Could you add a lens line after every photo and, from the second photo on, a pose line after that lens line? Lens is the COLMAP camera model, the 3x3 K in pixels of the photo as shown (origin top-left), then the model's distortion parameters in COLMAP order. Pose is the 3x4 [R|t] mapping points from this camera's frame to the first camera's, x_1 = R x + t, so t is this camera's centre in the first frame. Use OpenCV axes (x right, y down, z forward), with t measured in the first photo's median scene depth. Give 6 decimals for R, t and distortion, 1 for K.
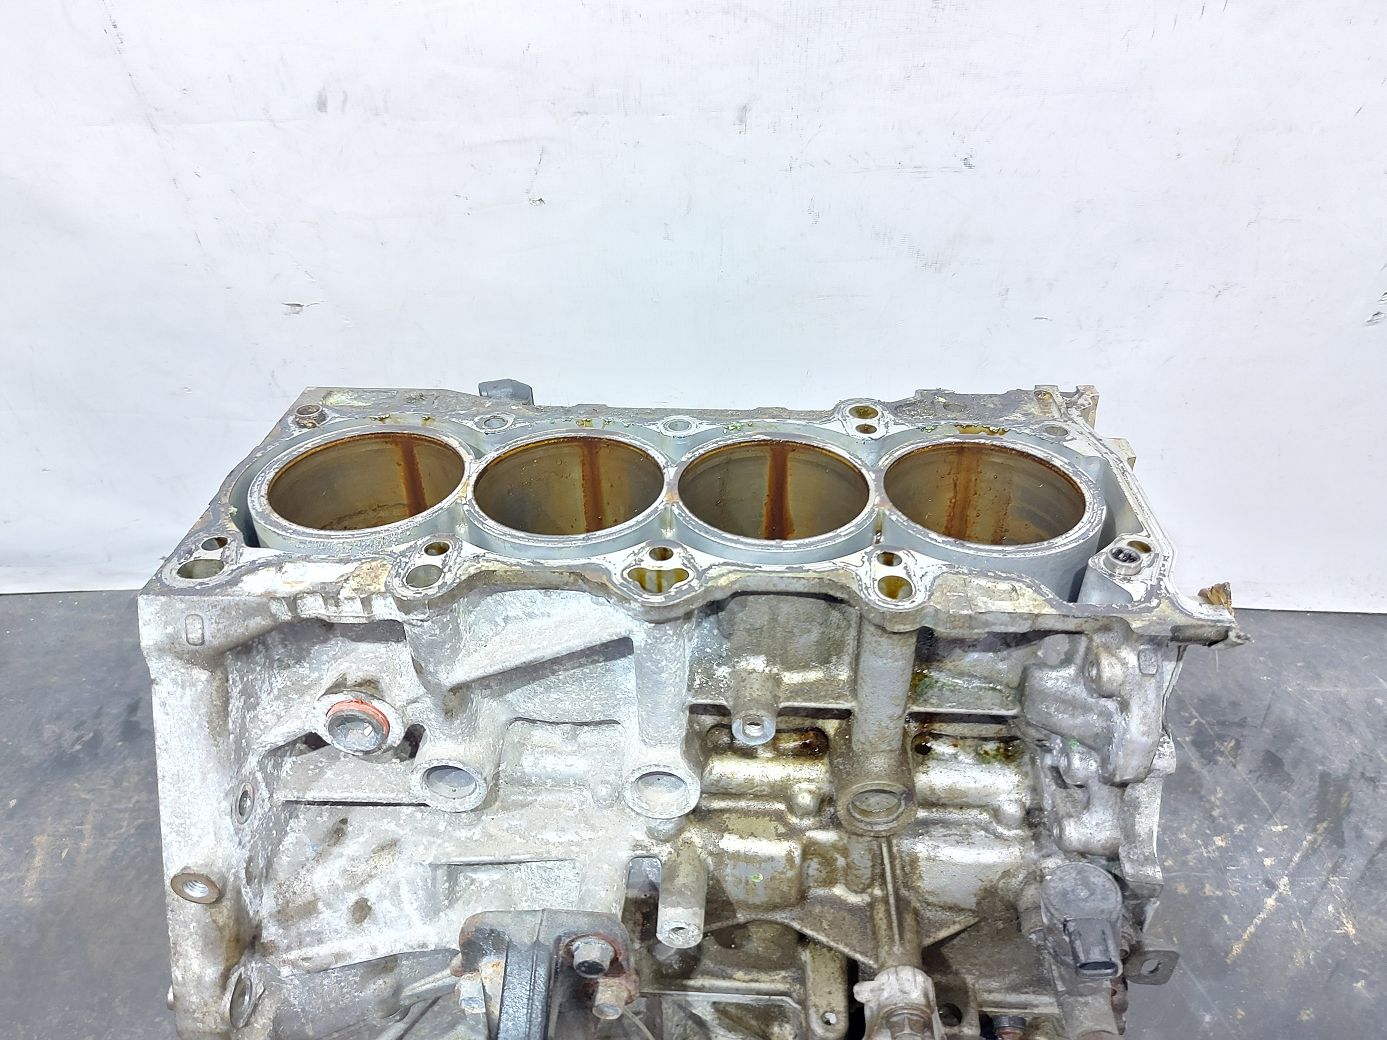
lens RADIAL K [[1065.1, 0, 702.6], [0, 1065.1, 516.3], [0, 0, 1]] dist [0.041369, -0.067792]
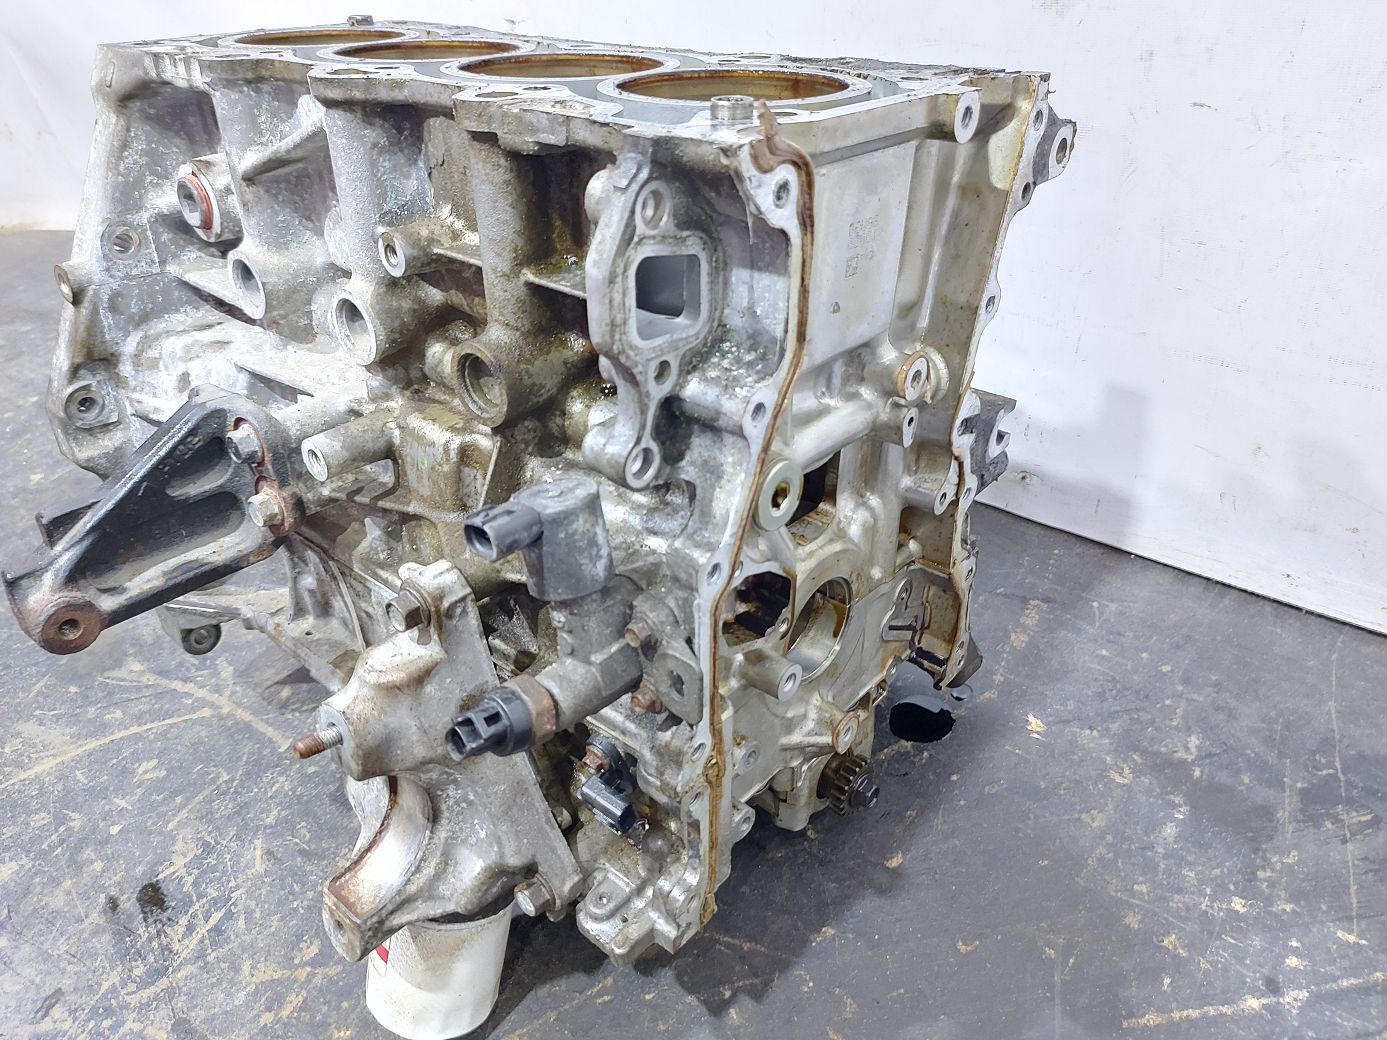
lens RADIAL K [[1065.1, 0, 682.9], [0, 1065.1, 530.9], [0, 0, 1]] dist [0.041369, -0.067792]
pose [[0.771692, 0.315600, -0.552167, 0.537831], [-0.350390, 0.935521, 0.045017, 0.184888], [0.530771, 0.158735, 0.832517, 0.226926]]
